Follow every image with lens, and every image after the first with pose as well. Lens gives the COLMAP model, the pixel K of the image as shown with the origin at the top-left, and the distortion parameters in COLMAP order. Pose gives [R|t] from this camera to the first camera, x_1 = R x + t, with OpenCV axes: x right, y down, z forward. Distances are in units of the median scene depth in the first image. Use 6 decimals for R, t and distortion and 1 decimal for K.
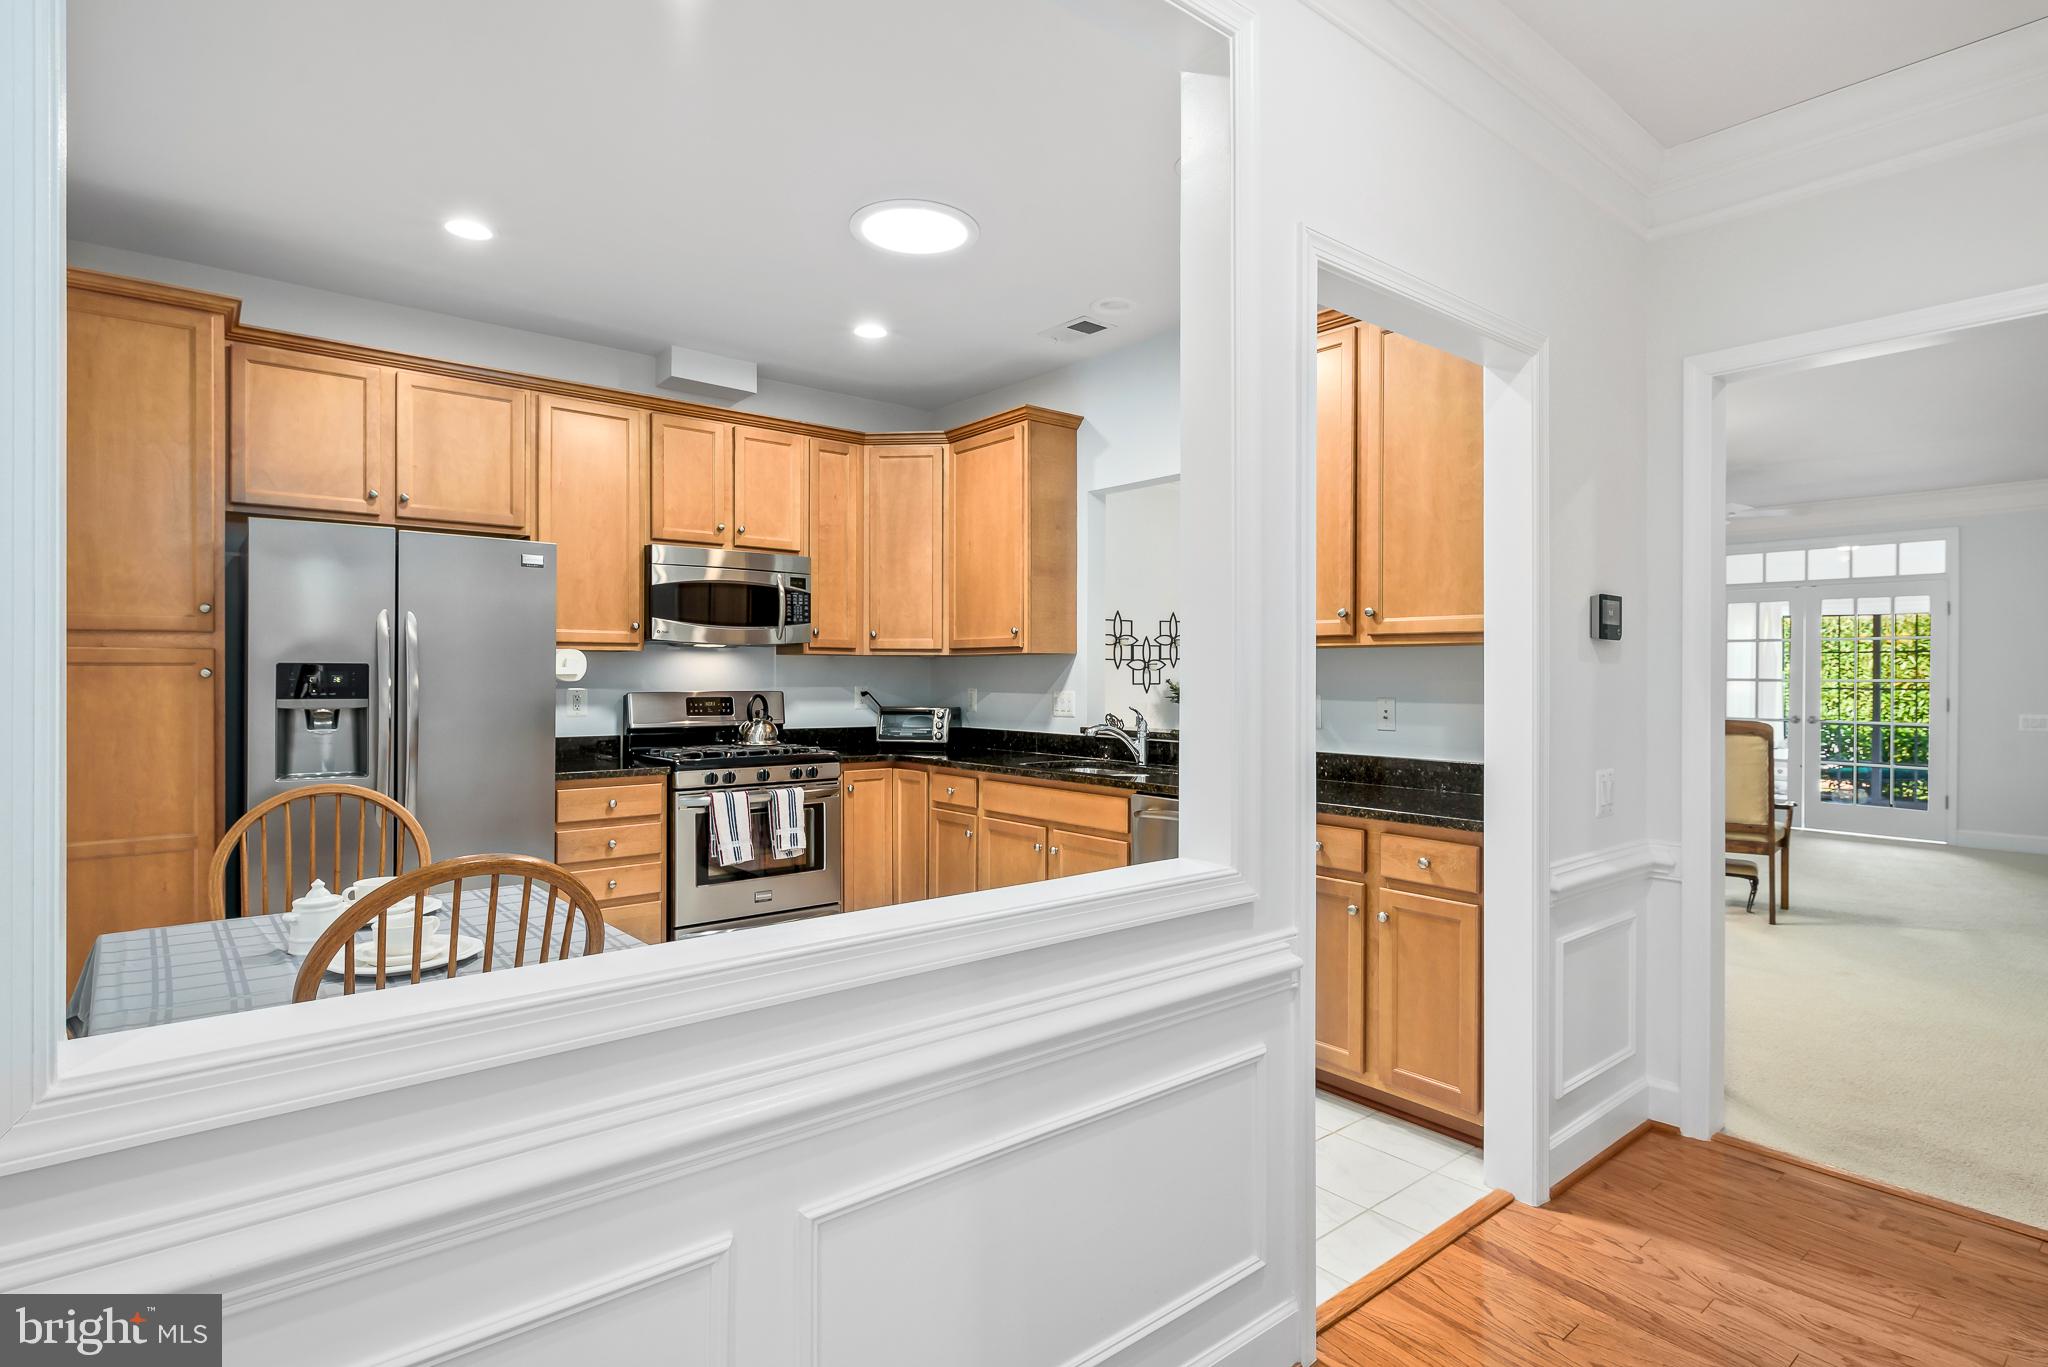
lens RADIAL K [[1038.2, 0, 1032.3], [0, 1038.2, 677.4], [0, 0, 1]] dist [0.000877, 0.000408]
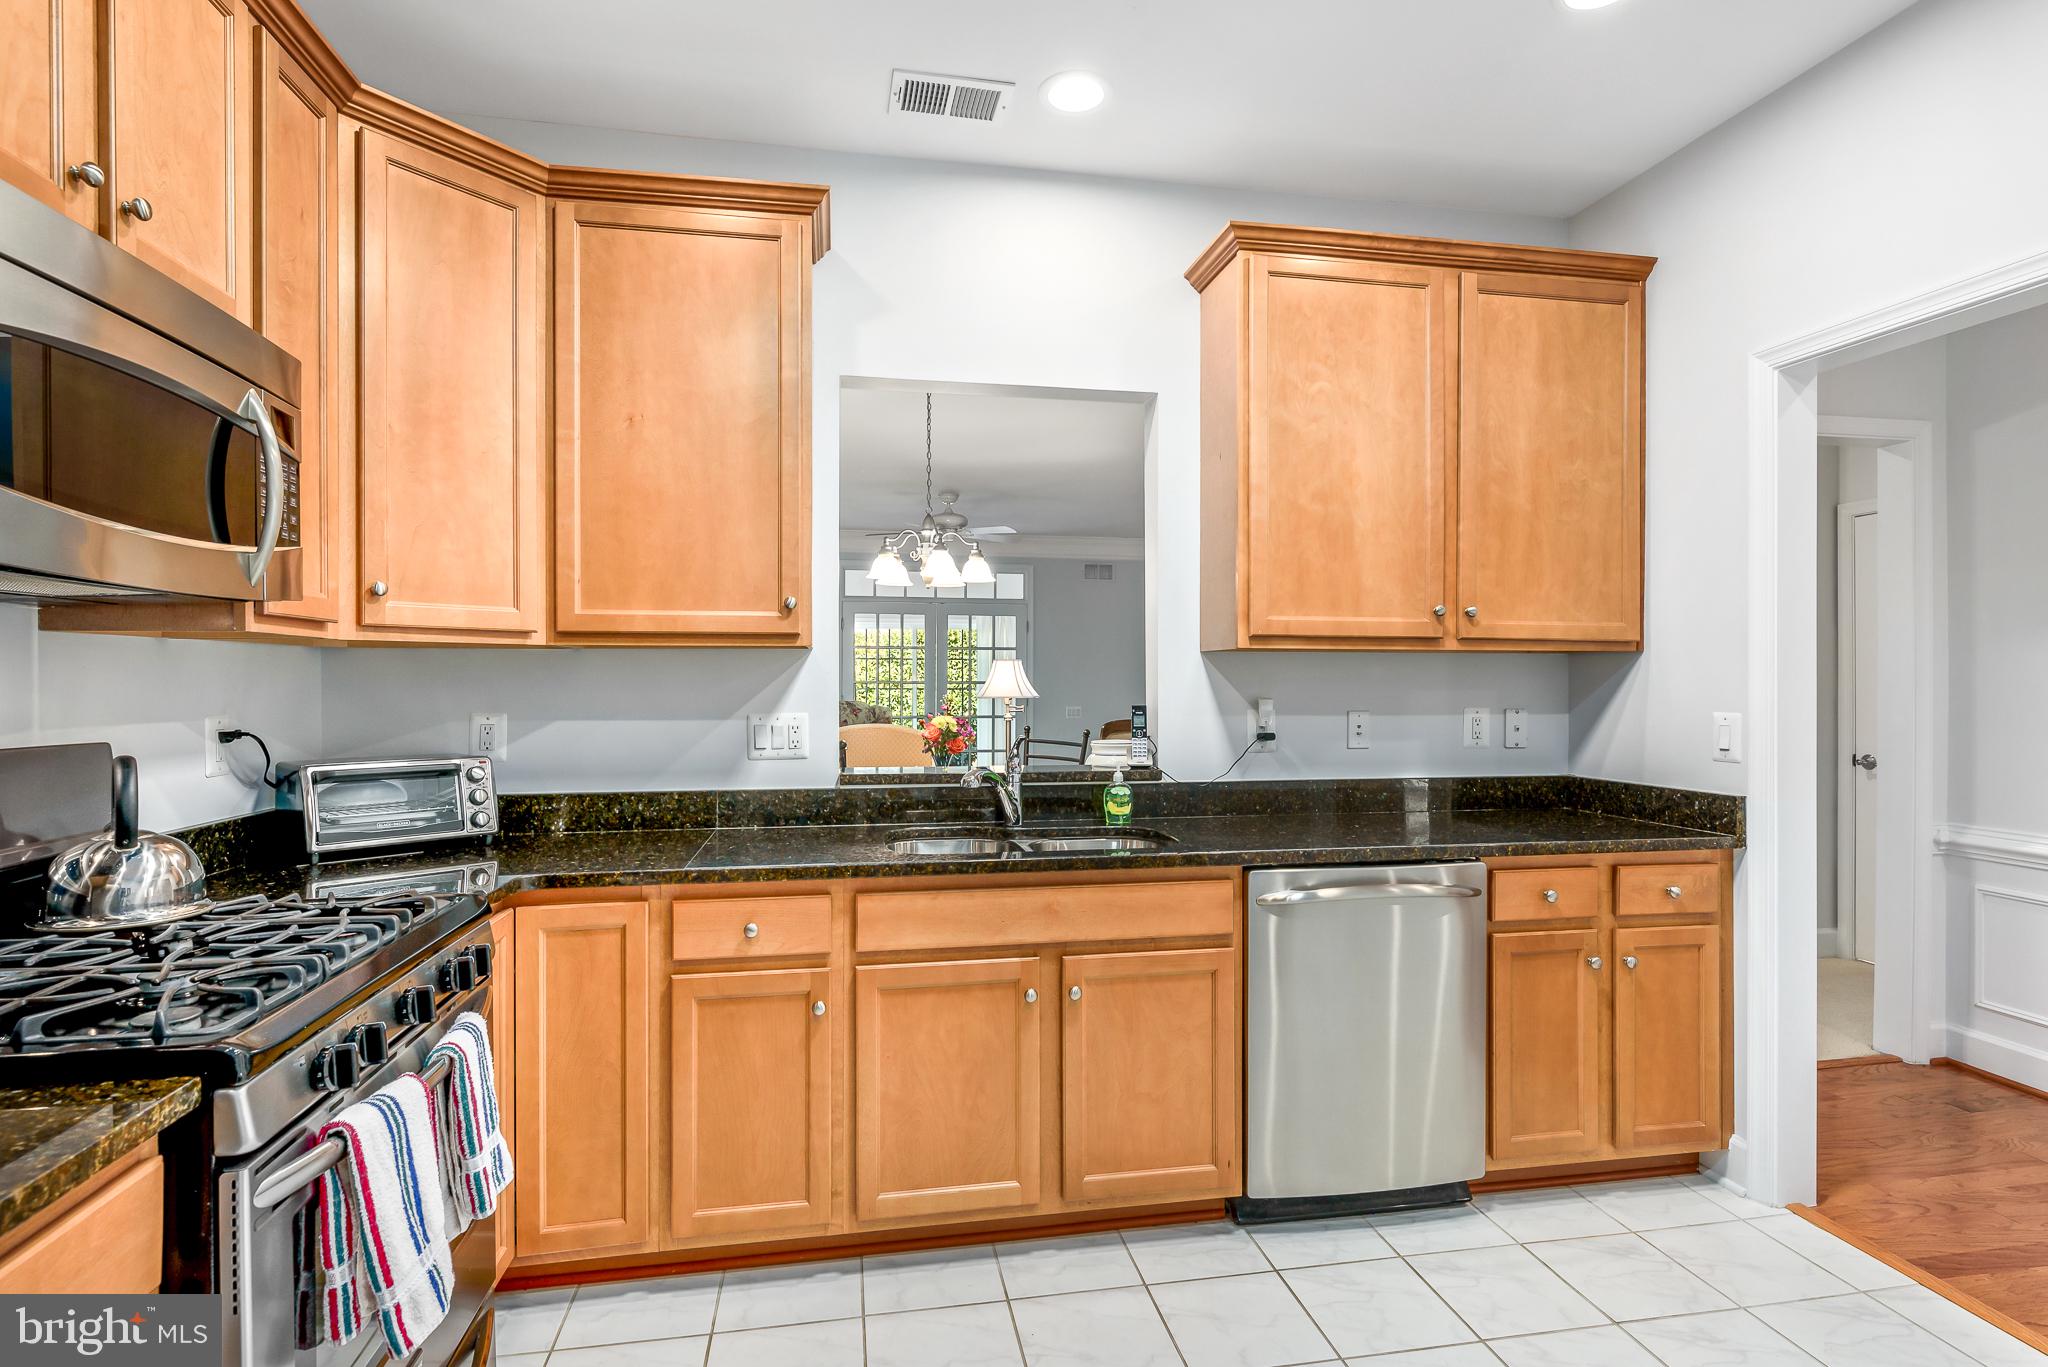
lens RADIAL K [[1038.2, 0, 1032.3], [0, 1038.2, 677.4], [0, 0, 1]] dist [0.000877, 0.000408]
pose [[0.483074, -0.001519, 0.875578, -0.436981], [0.002335, 0.999997, 0.000447, -0.007322], [-0.875576, 0.001829, 0.483076, 0.655927]]
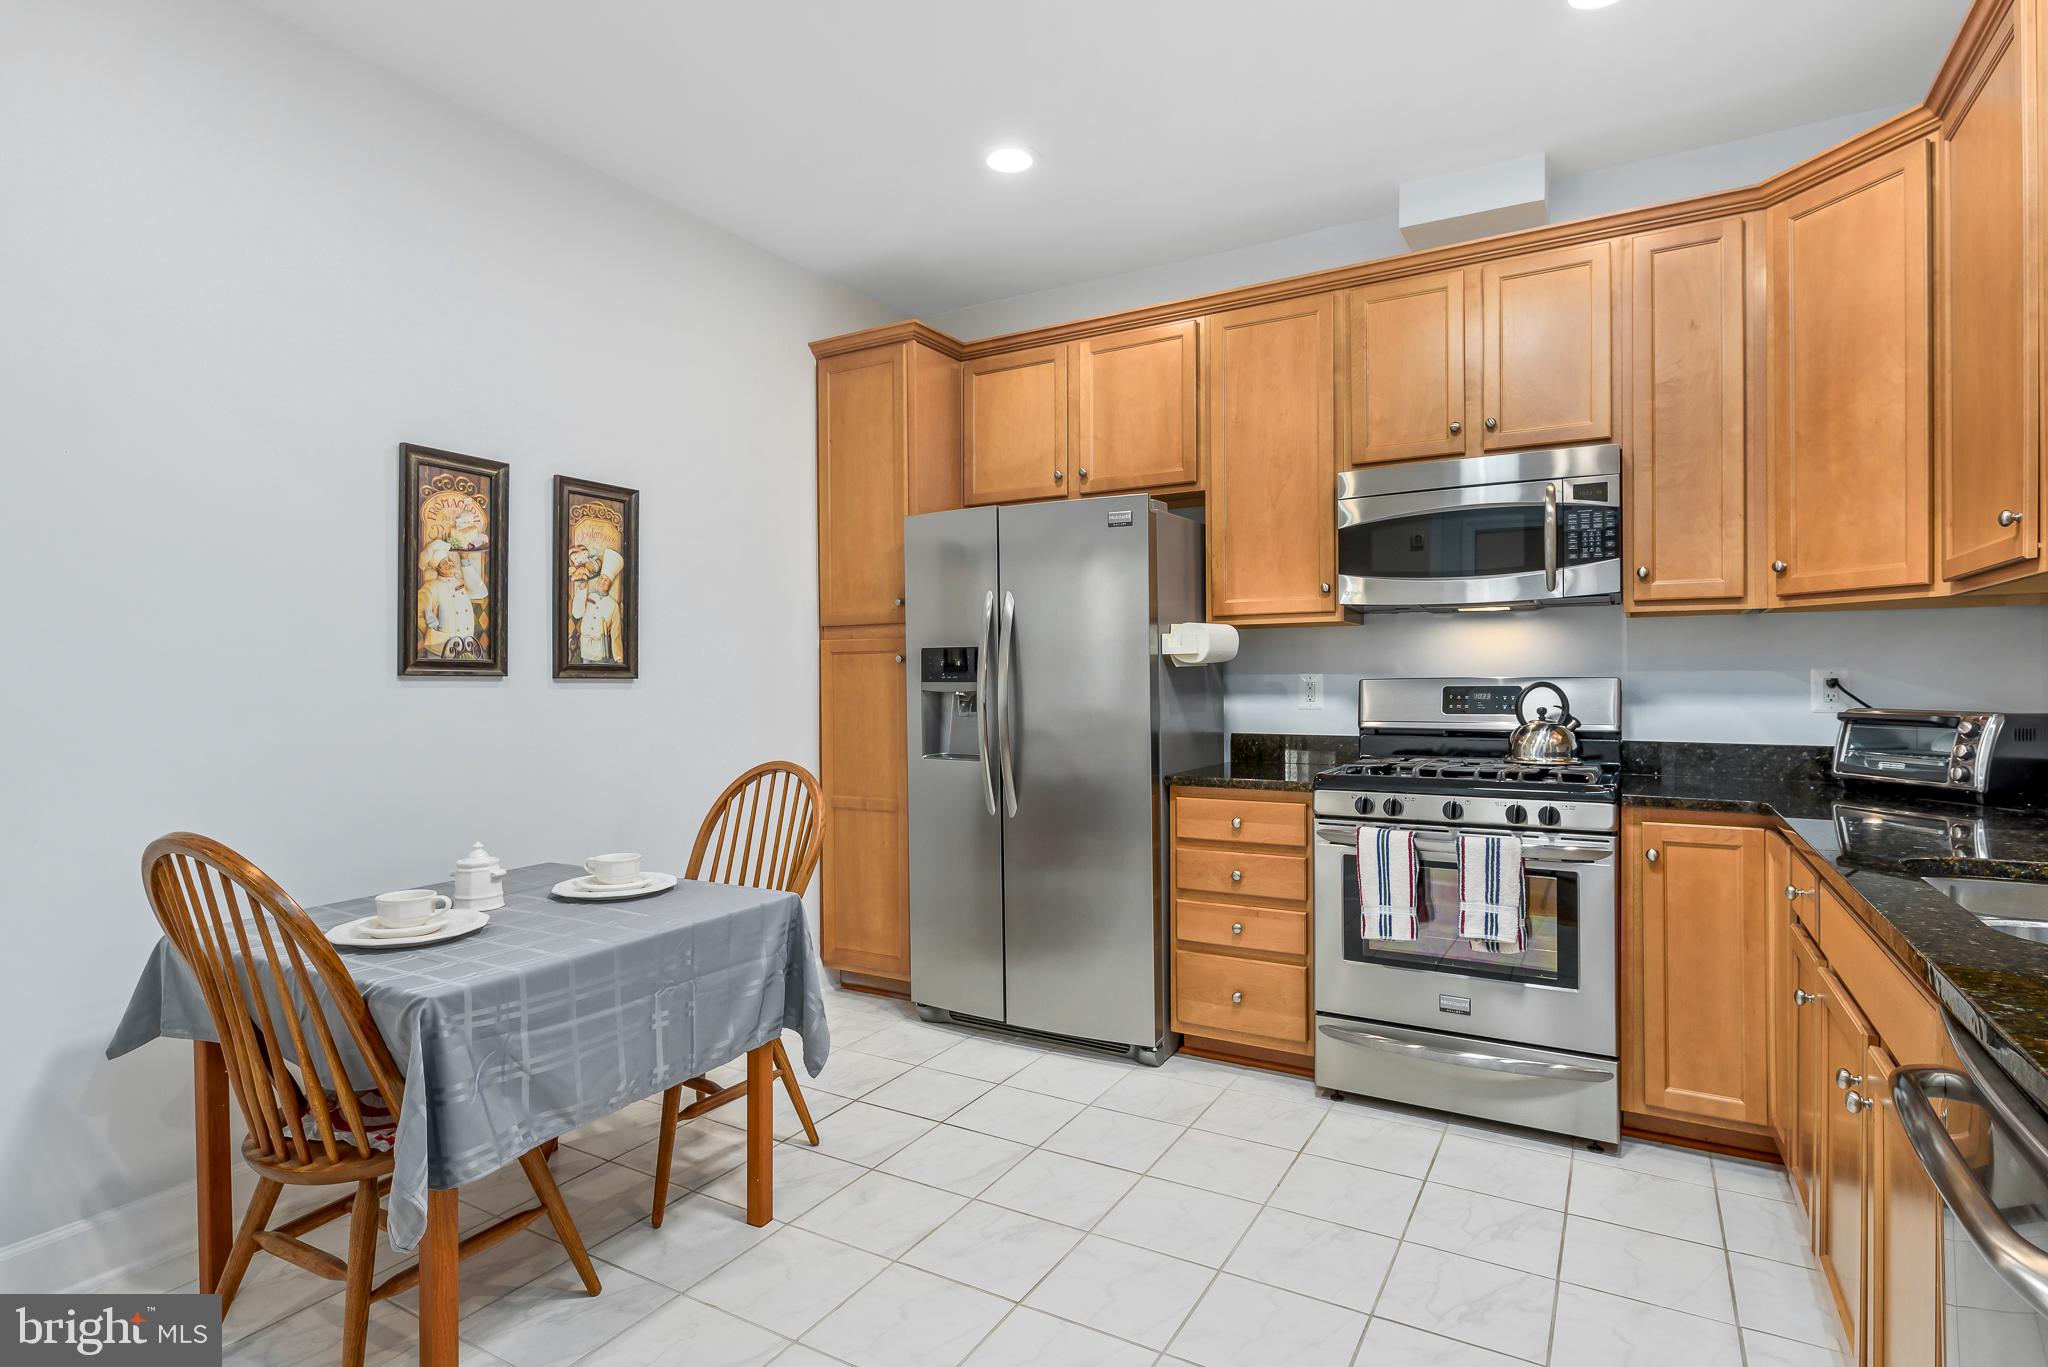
lens RADIAL K [[1038.2, 0, 1032.3], [0, 1038.2, 677.4], [0, 0, 1]] dist [0.000877, 0.000408]
pose [[0.343940, -0.006288, -0.938971, 0.231907], [0.005339, 0.999975, -0.004740, 0.016088], [0.938977, -0.003383, 0.343964, 0.535090]]
